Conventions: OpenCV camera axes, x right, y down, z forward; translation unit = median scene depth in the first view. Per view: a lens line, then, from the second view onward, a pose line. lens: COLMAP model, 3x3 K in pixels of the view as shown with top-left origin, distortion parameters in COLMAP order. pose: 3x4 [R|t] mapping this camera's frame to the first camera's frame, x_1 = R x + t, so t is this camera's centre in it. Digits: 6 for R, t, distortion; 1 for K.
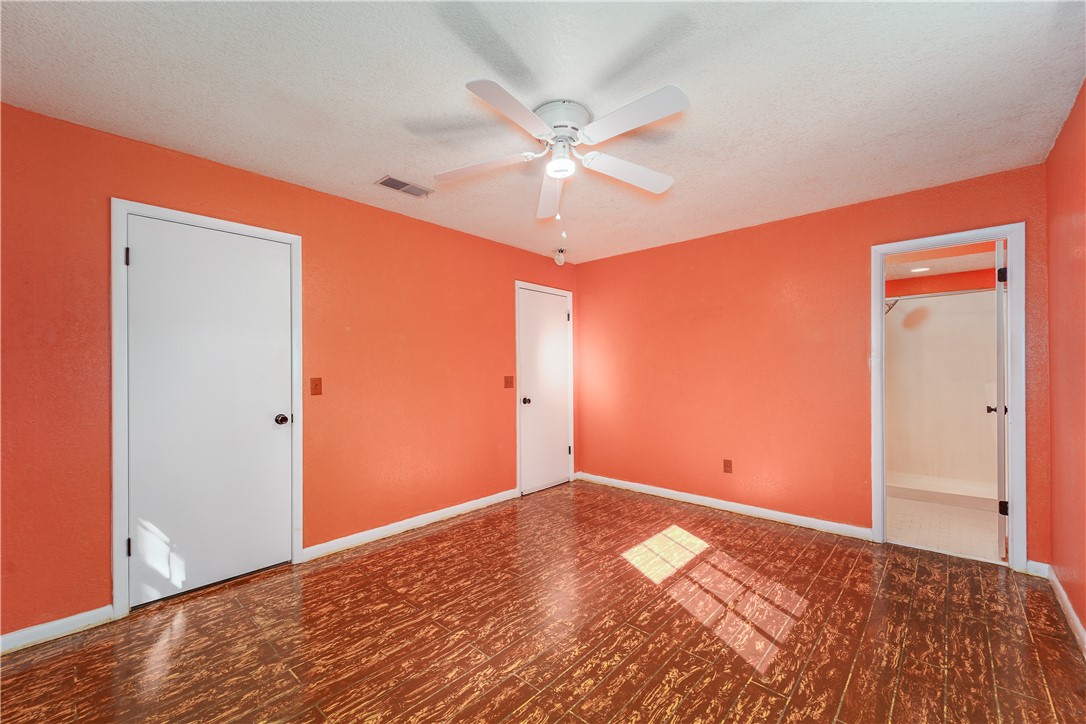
lens RADIAL K [[442.3, 0, 544.3], [0, 442.3, 368.4], [0, 0, 1]] dist [-0.000057, -0.000033]
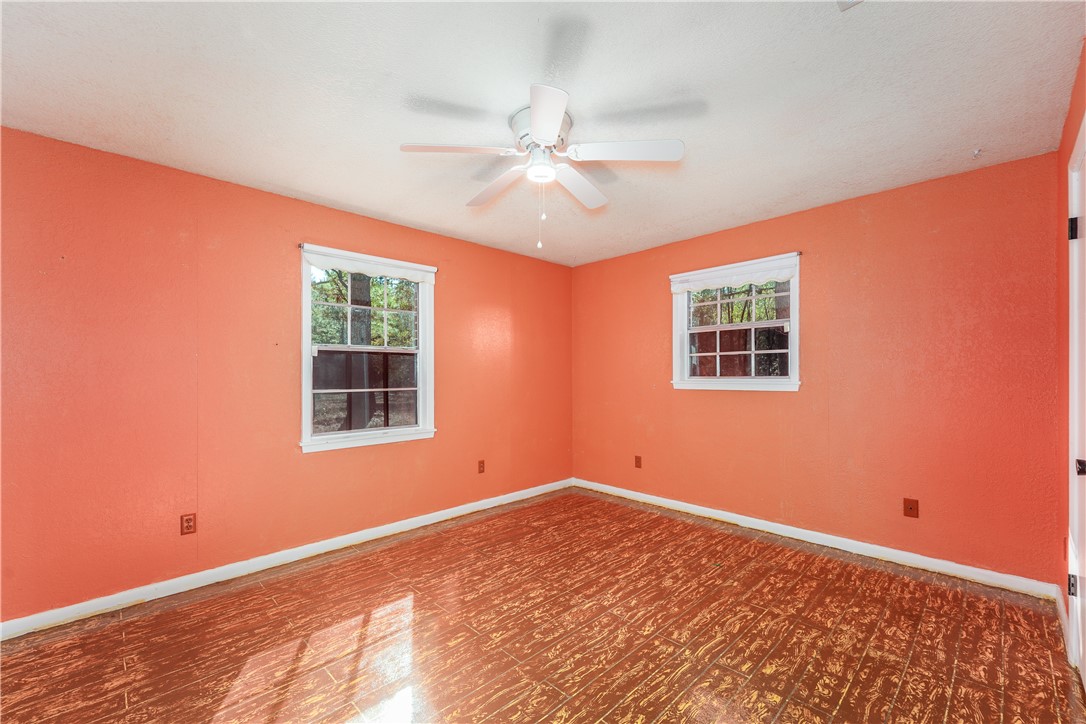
lens RADIAL K [[442.3, 0, 541.7], [0, 442.3, 369.3], [0, 0, 1]] dist [-0.000057, -0.000033]
pose [[-0.998109, 0.015394, 0.059518, -0.019382], [0.014498, 0.999775, -0.015459, 0.006395], [-0.059743, -0.014567, -0.998108, 2.035162]]
